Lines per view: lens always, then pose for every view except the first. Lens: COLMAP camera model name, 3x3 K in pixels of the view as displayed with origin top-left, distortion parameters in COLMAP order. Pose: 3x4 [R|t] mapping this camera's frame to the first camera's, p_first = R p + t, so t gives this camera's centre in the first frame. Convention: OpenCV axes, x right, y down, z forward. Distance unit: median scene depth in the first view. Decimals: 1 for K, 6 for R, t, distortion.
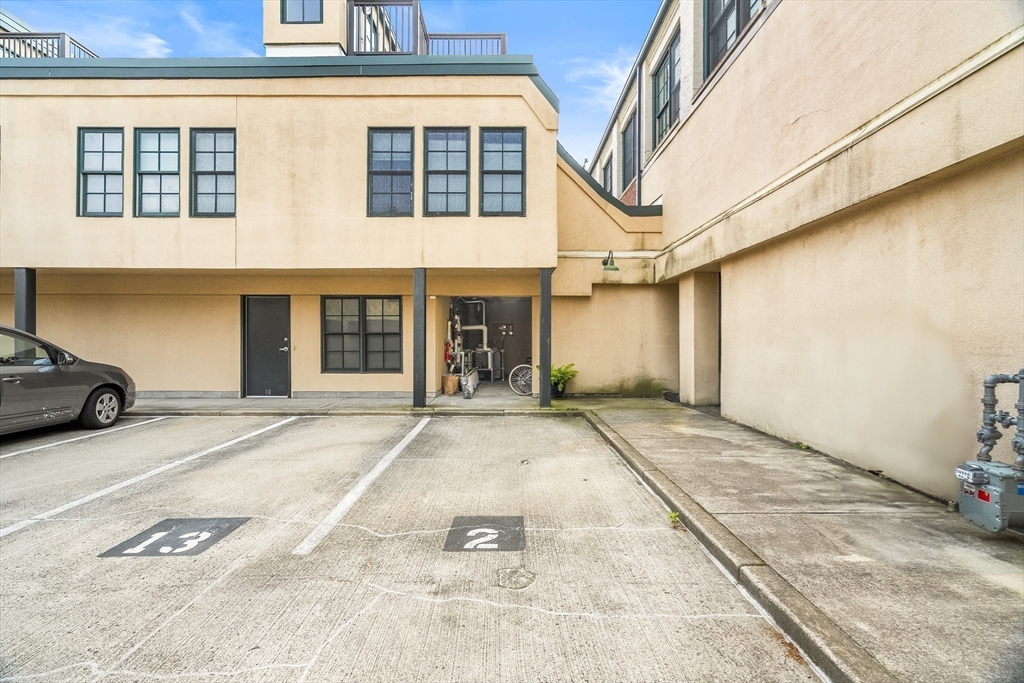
lens RADIAL K [[461.9, 0, 510.3], [0, 461.9, 340.8], [0, 0, 1]] dist [-0.000382, -0.001537]
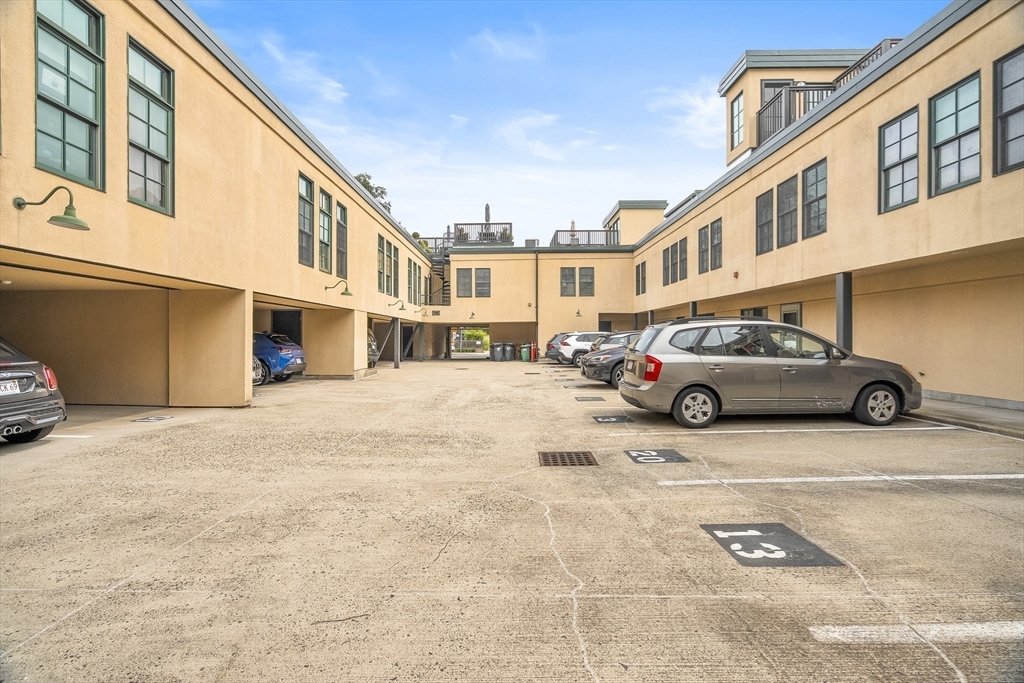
lens RADIAL K [[461.9, 0, 508.5], [0, 461.9, 340.8], [0, 0, 1]] dist [-0.000382, -0.001537]
pose [[-0.015459, 0.005438, -0.999866, 0.112124], [0.006309, 0.999966, 0.005341, -0.001230], [0.999861, -0.006226, -0.015492, 0.226175]]
